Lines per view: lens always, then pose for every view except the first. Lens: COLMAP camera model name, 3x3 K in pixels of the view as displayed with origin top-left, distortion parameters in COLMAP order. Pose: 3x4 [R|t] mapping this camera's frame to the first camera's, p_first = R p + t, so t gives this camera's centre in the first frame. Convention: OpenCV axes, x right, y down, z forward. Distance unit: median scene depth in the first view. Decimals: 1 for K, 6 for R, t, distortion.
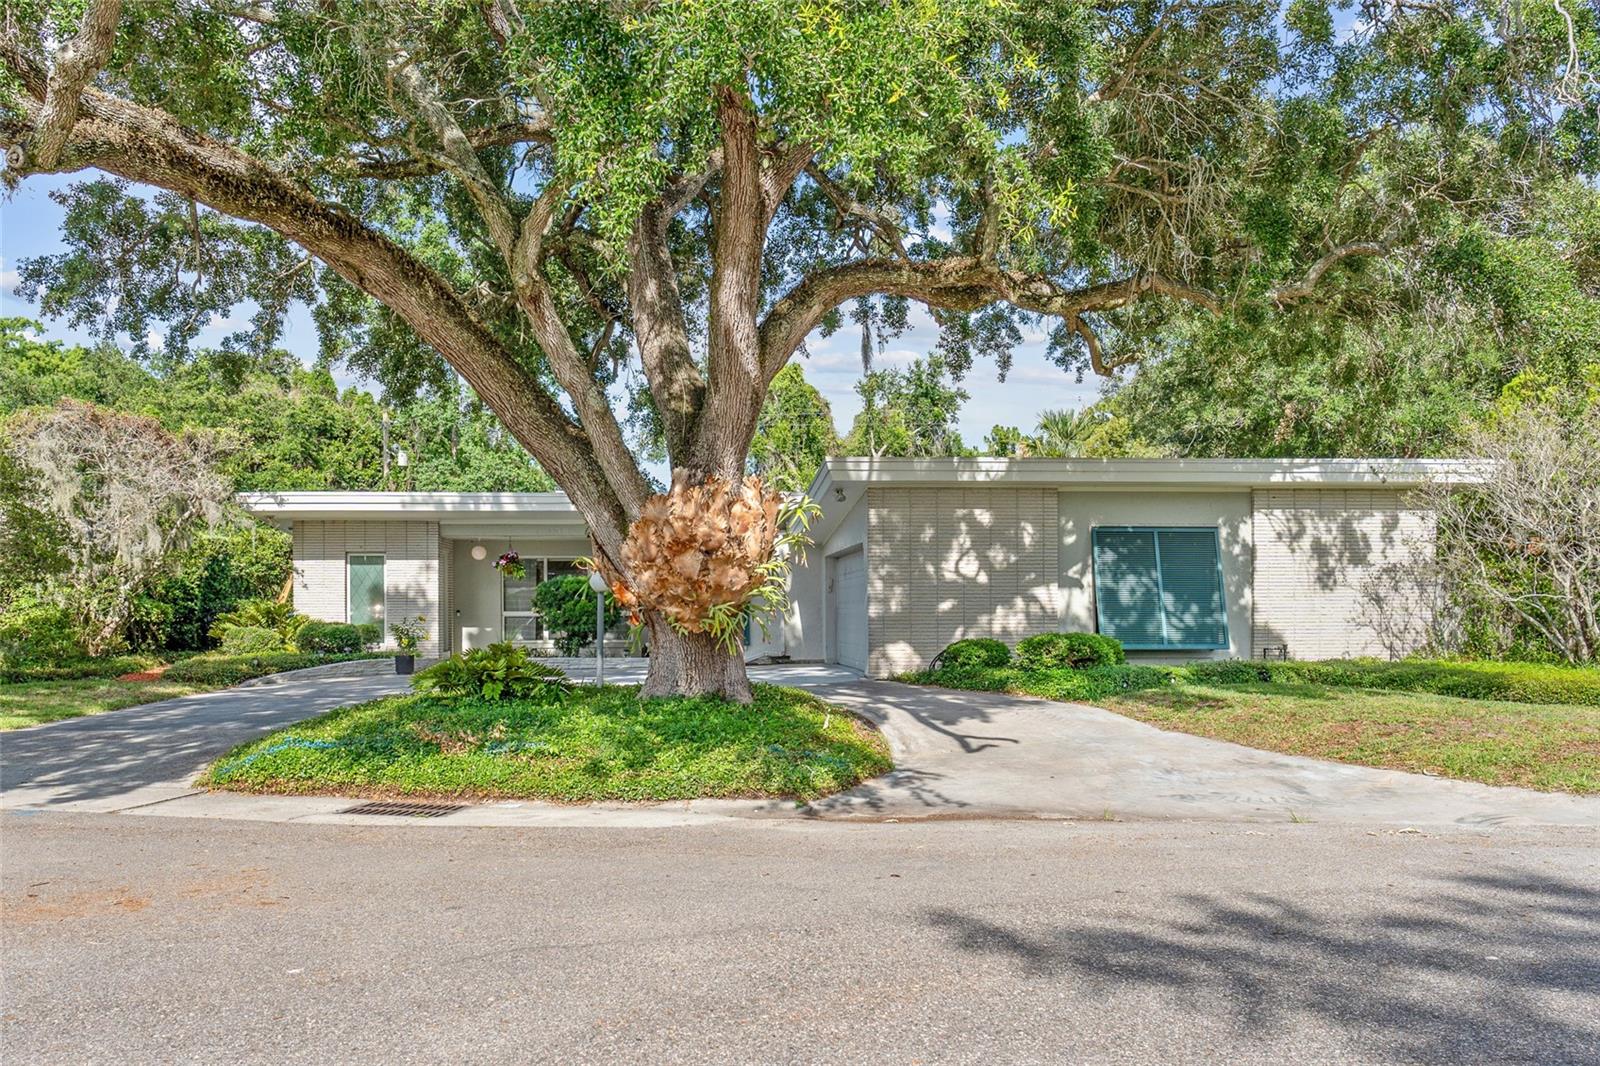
lens RADIAL K [[1343.4, 0, 799.2], [0, 1343.4, 533.1], [0, 0, 1]] dist [-0.000101, -0.000132]
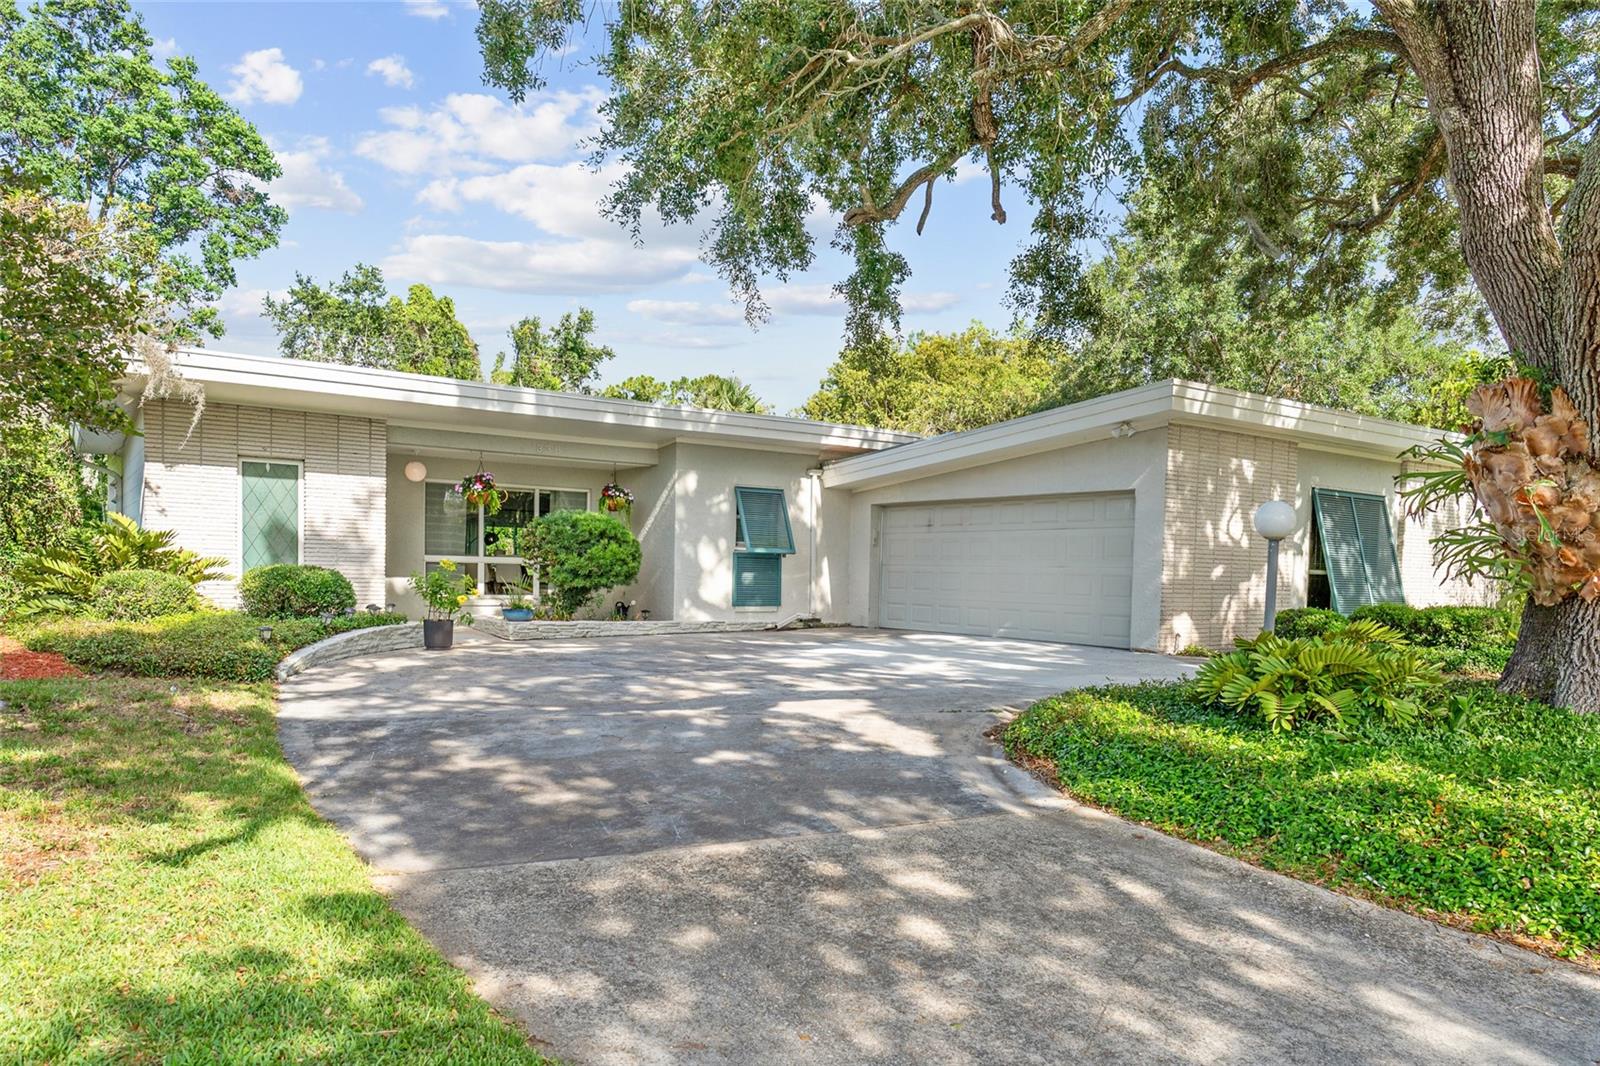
lens RADIAL K [[1091.0, 0, 802.3], [0, 1091.0, 538.3], [0, 0, 1]] dist [-0.081897, 0.000299]
pose [[0.871519, 0.041285, 0.488621, -0.454660], [-0.061902, 0.997741, 0.026109, 0.030751], [-0.486439, -0.053001, 0.872106, 0.528447]]
